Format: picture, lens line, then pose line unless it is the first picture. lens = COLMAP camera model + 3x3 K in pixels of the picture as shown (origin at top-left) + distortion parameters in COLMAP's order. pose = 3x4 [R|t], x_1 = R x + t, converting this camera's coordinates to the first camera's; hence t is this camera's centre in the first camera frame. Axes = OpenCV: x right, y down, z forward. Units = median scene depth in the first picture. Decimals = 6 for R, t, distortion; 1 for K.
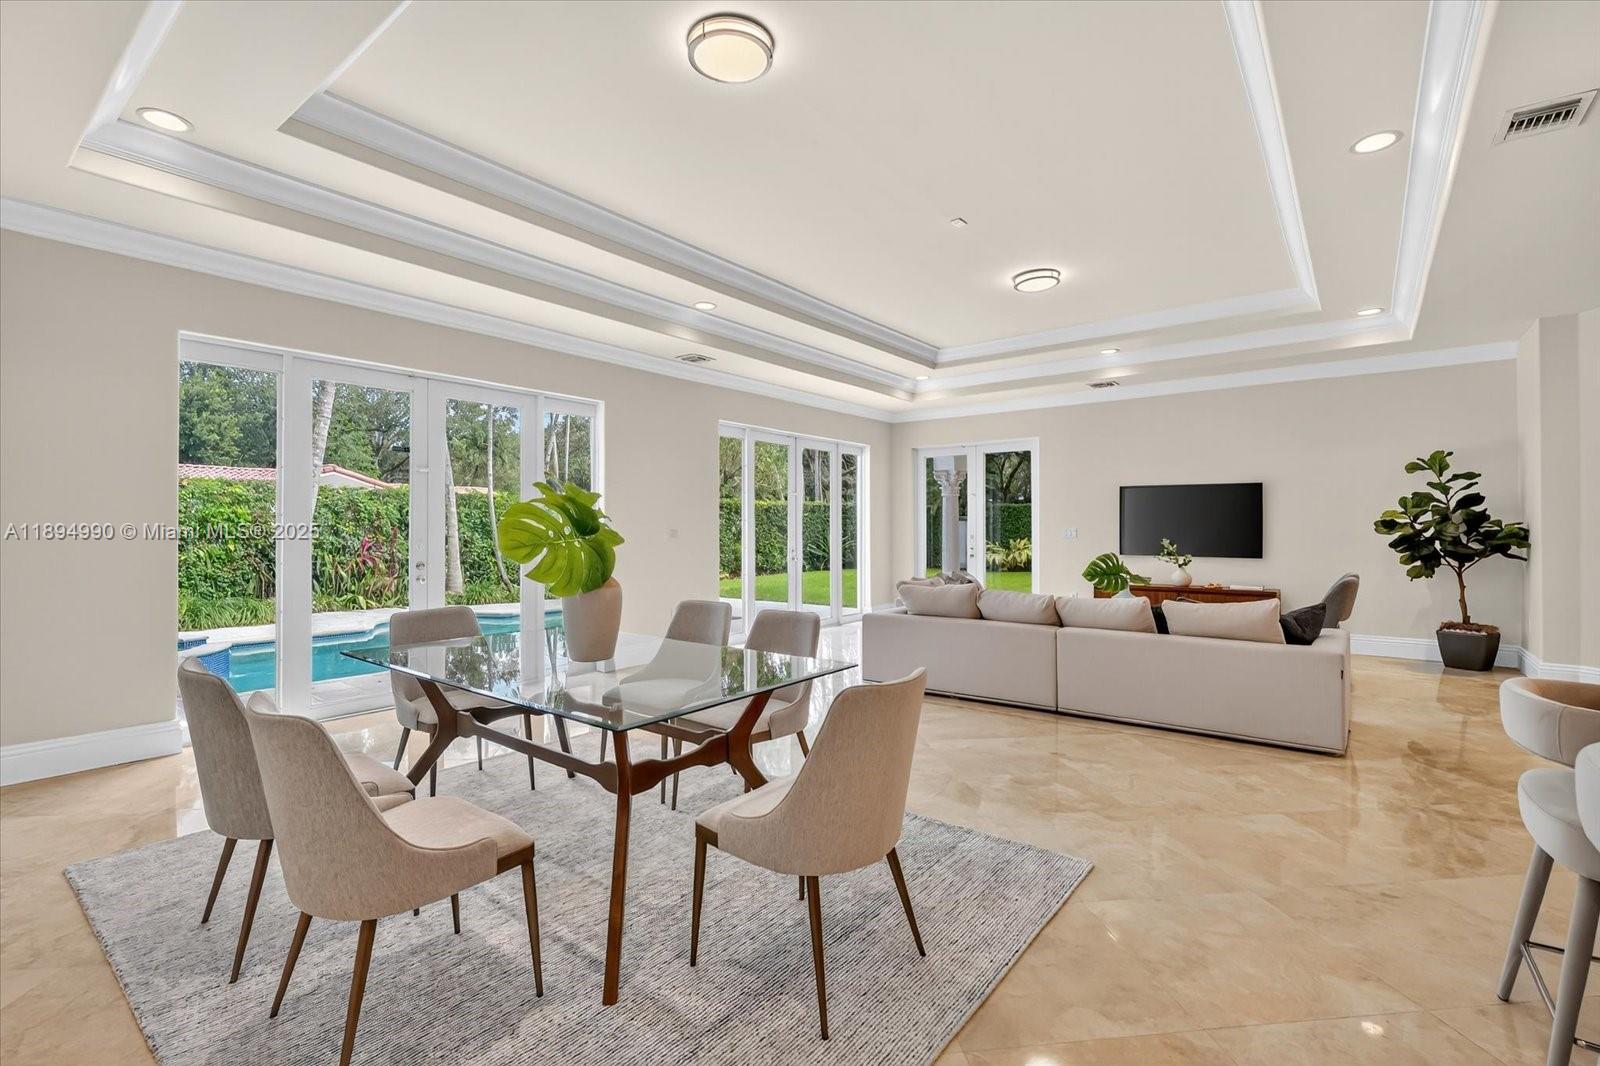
lens RADIAL K [[717.1, 0, 797.9], [0, 717.1, 530.7], [0, 0, 1]] dist [-0.009535, 0.000457]
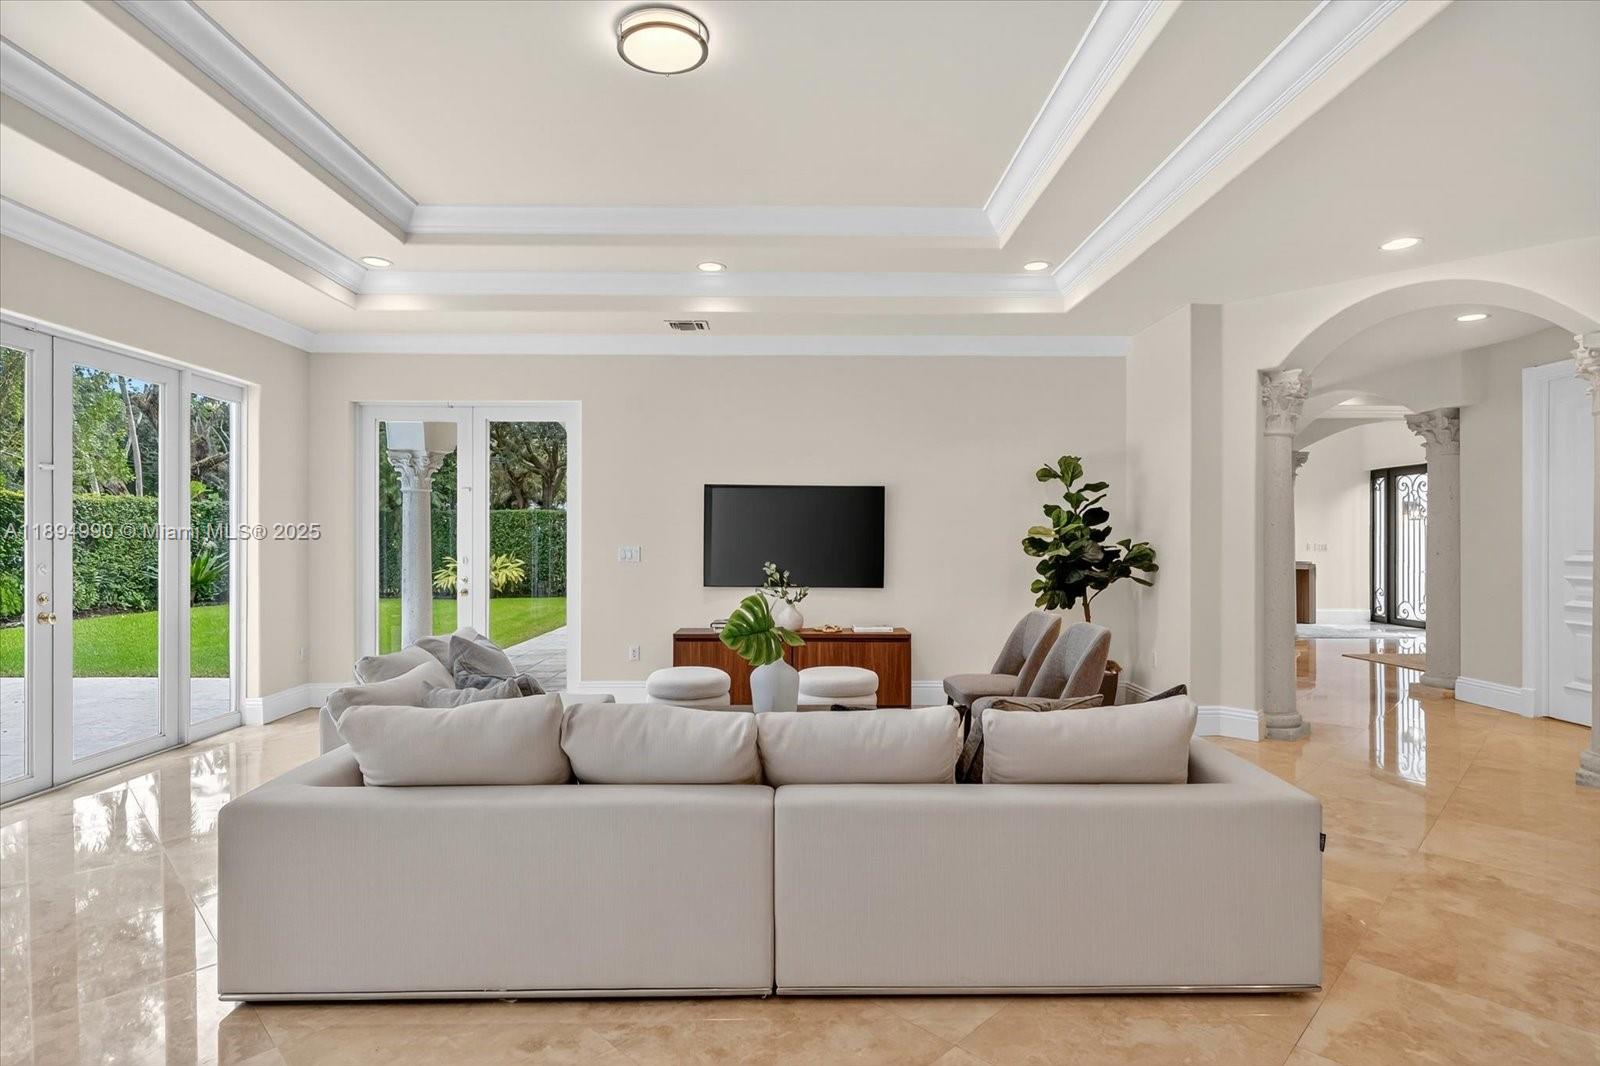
lens RADIAL K [[819.0, 0, 803.2], [0, 819.0, 540.7], [0, 0, 1]] dist [-0.006117, 0.001989]
pose [[0.777683, 0.000907, 0.628655, 0.044731], [0.000063, 0.999999, -0.001520, -0.009123], [-0.628656, 0.001221, 0.777682, 0.384425]]
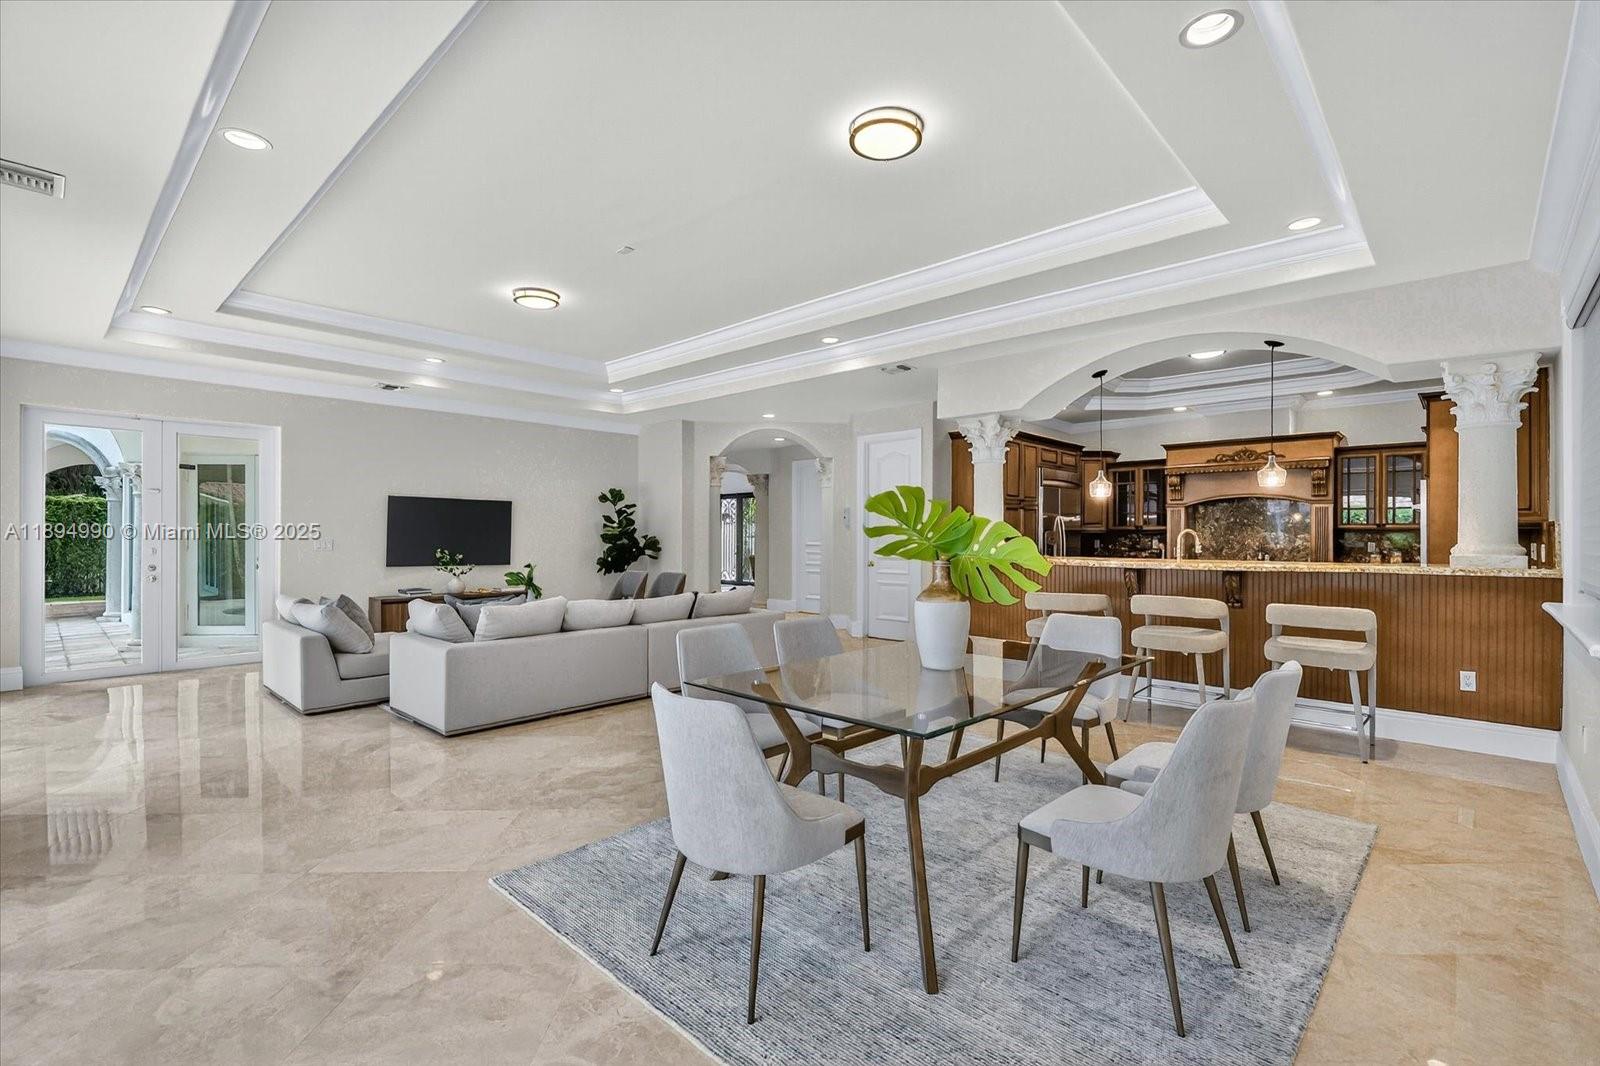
lens RADIAL K [[717.1, 0, 810.9], [0, 717.1, 533.1], [0, 0, 1]] dist [-0.009535, 0.000457]
pose [[0.074223, 0.004742, 0.997230, -0.514375], [-0.000219, 0.999989, -0.004739, -0.008521], [-0.997242, 0.000133, 0.074224, 0.402891]]
